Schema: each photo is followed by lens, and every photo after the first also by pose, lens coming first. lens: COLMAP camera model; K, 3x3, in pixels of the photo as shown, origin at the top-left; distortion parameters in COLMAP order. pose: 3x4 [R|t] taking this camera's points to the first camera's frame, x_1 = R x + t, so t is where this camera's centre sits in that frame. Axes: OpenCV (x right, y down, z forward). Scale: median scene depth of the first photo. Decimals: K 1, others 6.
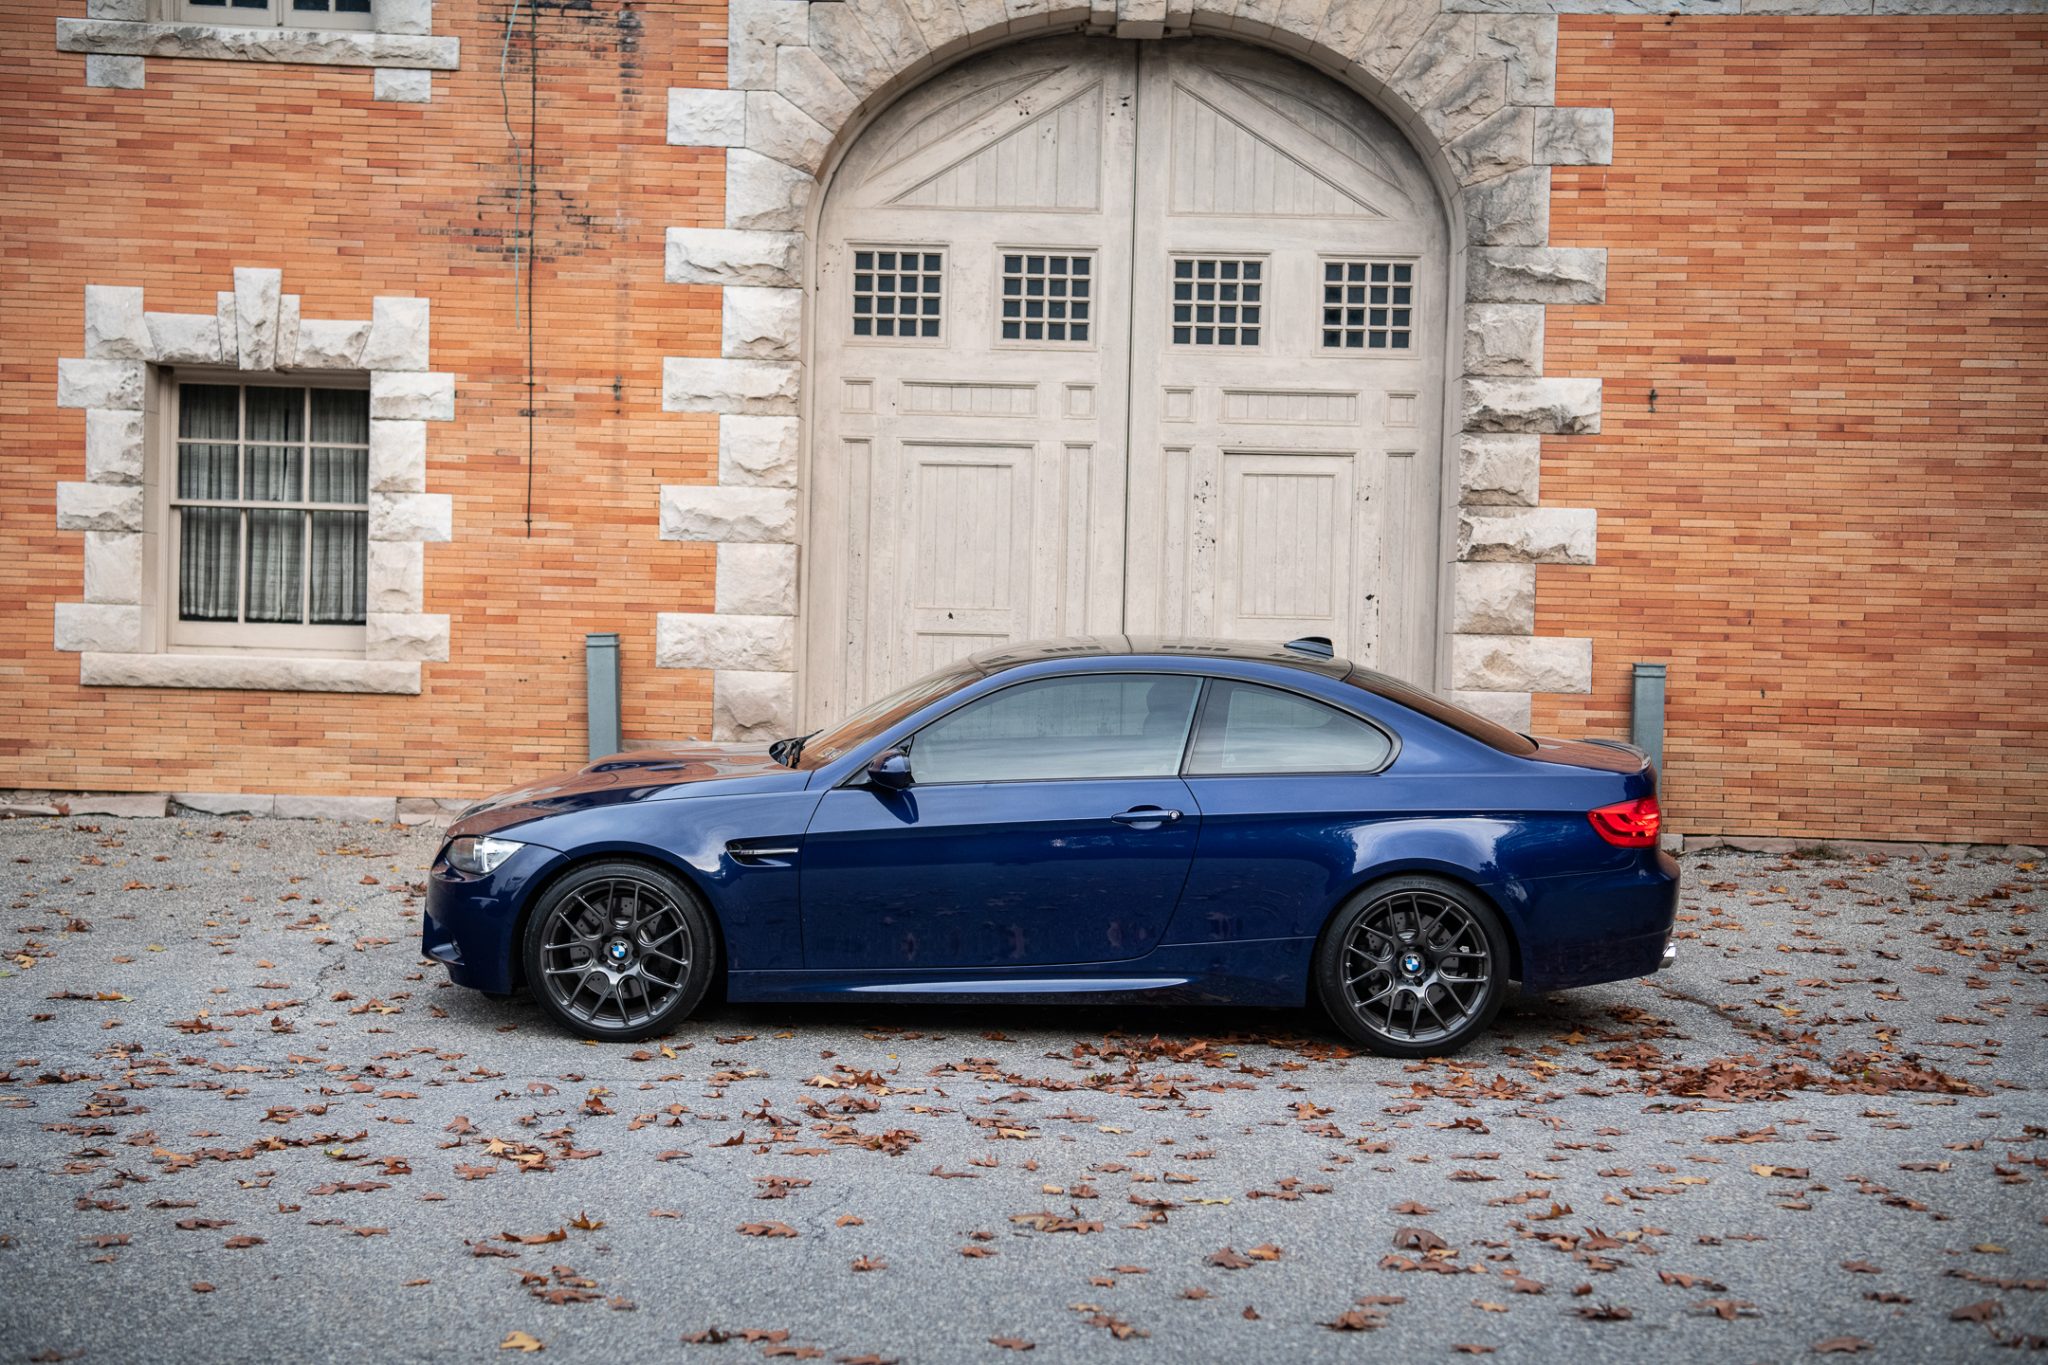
lens RADIAL K [[2799.6, 0, 1024.3], [0, 2799.6, 691.7], [0, 0, 1]] dist [0.128518, 0.289205]
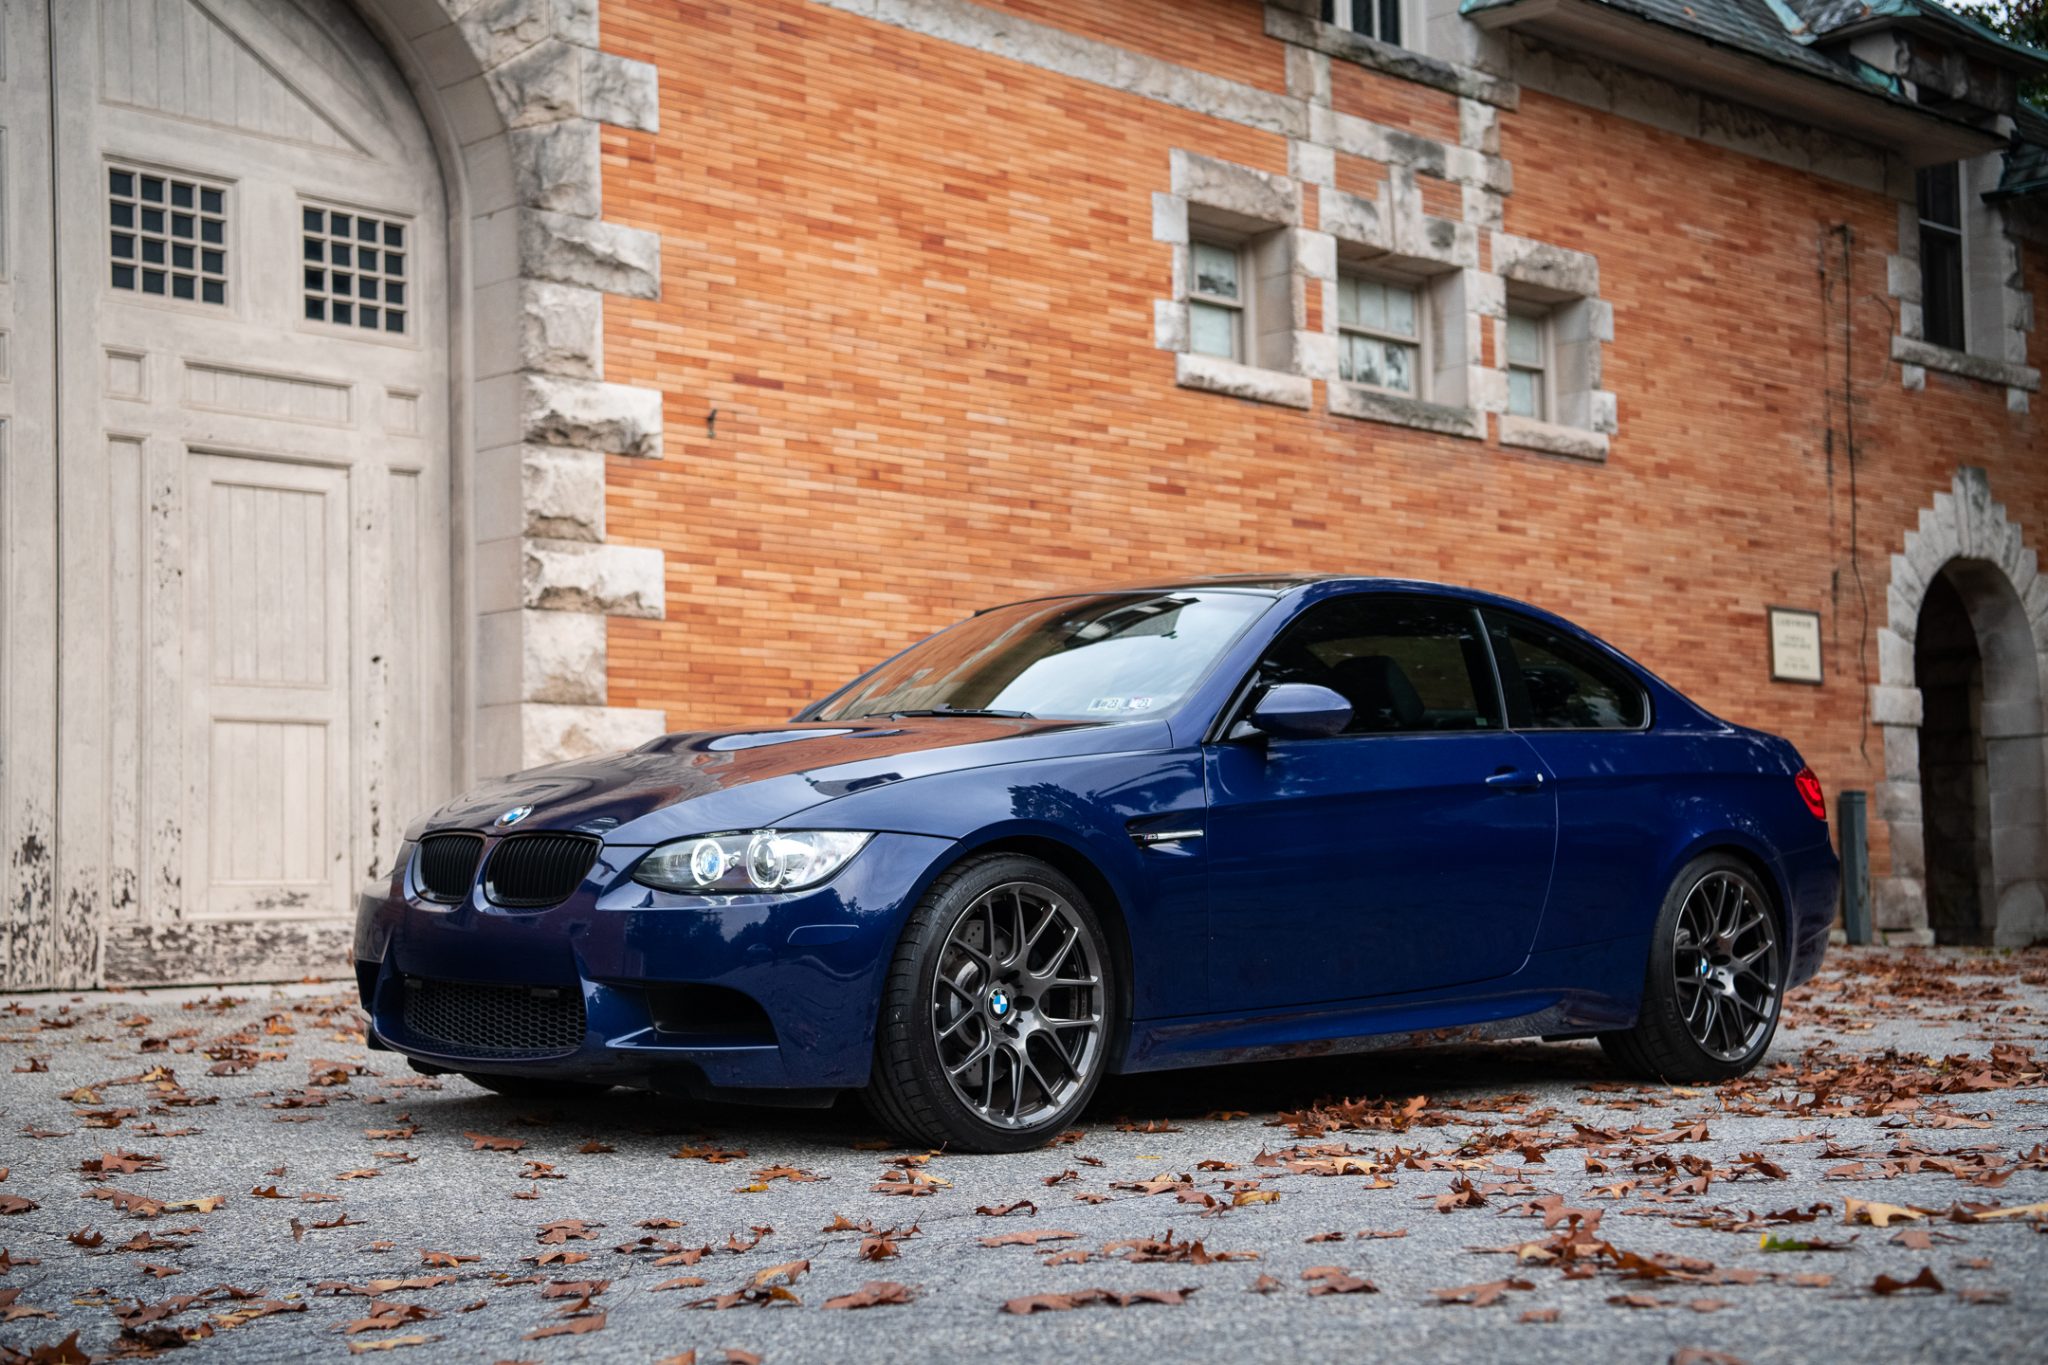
lens RADIAL K [[2984.6, 0, 1024.0], [0, 2984.6, 682.5], [0, 0, 1]] dist [0.152340, 0.326760]
pose [[0.684742, 0.022190, 0.728448, -0.348939], [0.055230, 0.995082, -0.082228, 0.048709], [-0.726690, 0.096537, 0.680149, 0.347614]]
